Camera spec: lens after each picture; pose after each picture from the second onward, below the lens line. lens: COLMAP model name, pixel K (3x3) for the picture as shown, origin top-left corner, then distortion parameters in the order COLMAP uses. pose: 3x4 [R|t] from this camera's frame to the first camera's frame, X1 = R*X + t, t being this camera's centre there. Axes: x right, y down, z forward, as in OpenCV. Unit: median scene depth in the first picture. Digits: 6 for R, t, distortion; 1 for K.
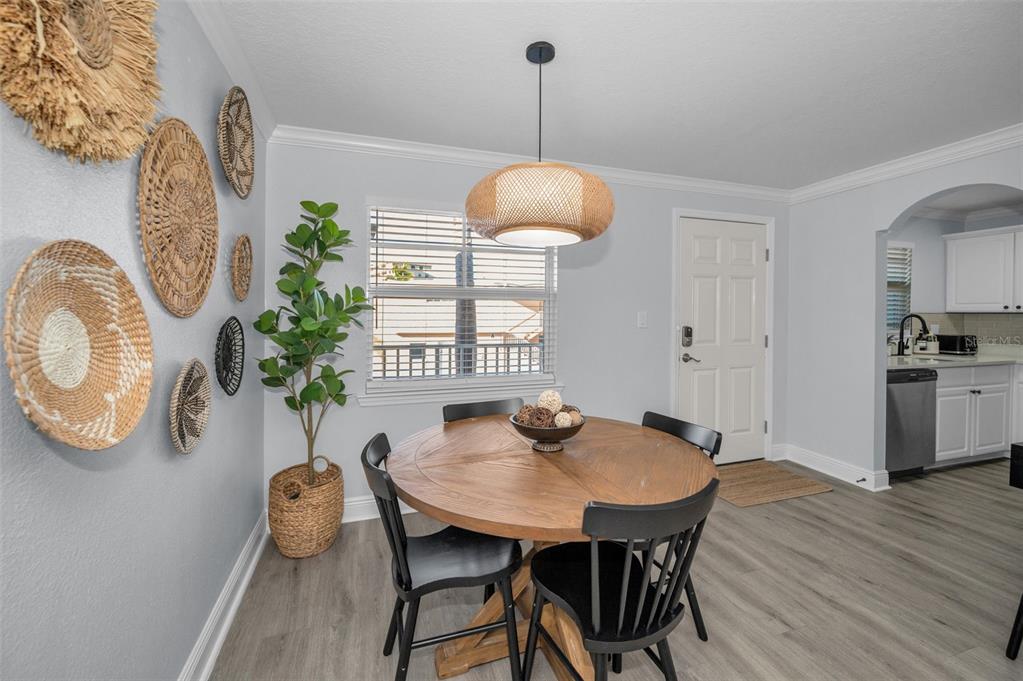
lens RADIAL K [[430.8, 0, 510.8], [0, 430.8, 318.2], [0, 0, 1]] dist [0.000510, -0.000018]
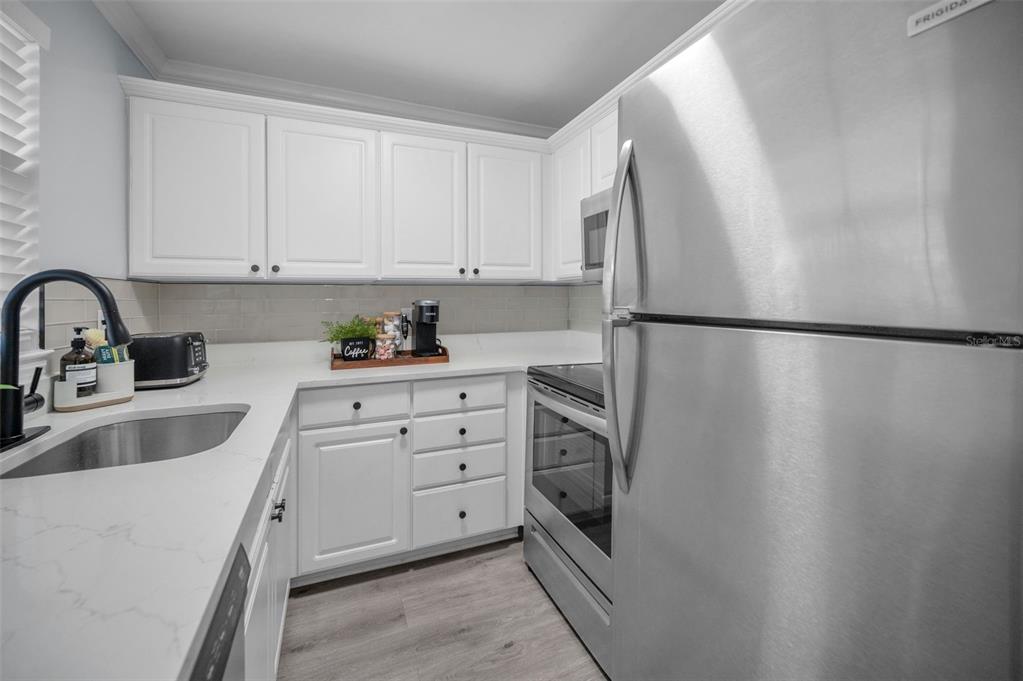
lens RADIAL K [[418.0, 0, 511.8], [0, 418.0, 300.4], [0, 0, 1]] dist [0.000860, 0.000070]
pose [[-0.073755, -0.005454, 0.997261, 0.662152], [0.018582, 0.999804, 0.006842, 0.011982], [-0.997103, 0.019036, -0.073639, 0.746146]]
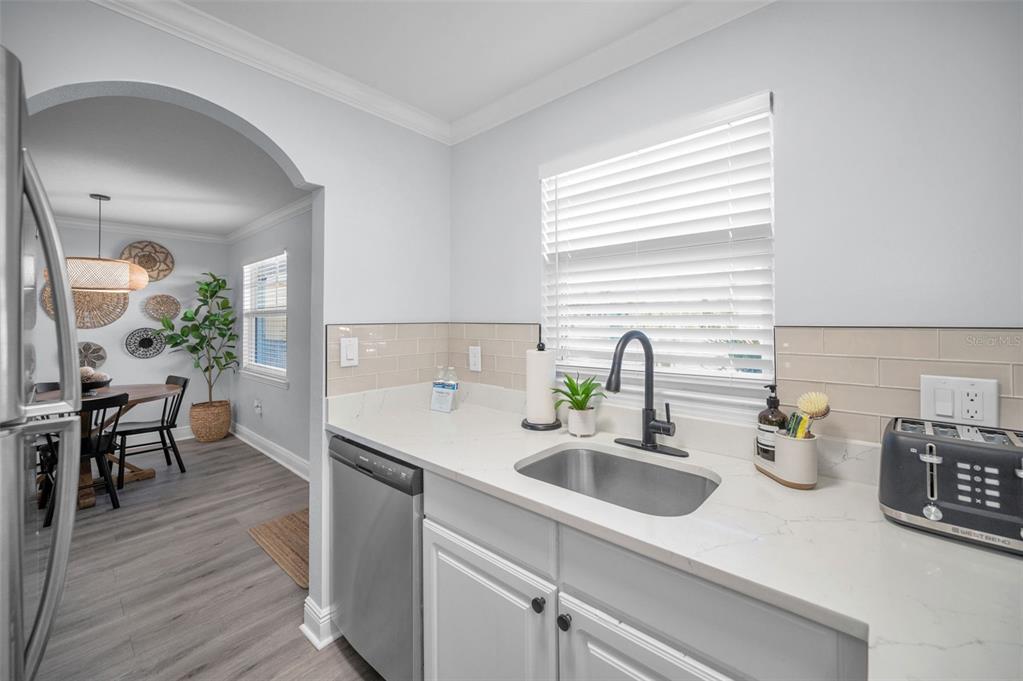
lens RADIAL K [[413.1, 0, 513.7], [0, 413.1, 322.0], [0, 0, 1]] dist [-0.000153, -0.000198]
pose [[0.497619, -0.004905, -0.867382, 1.144070], [-0.014834, 0.999790, -0.014164, -0.008862], [0.867269, 0.019915, 0.497441, 0.743418]]
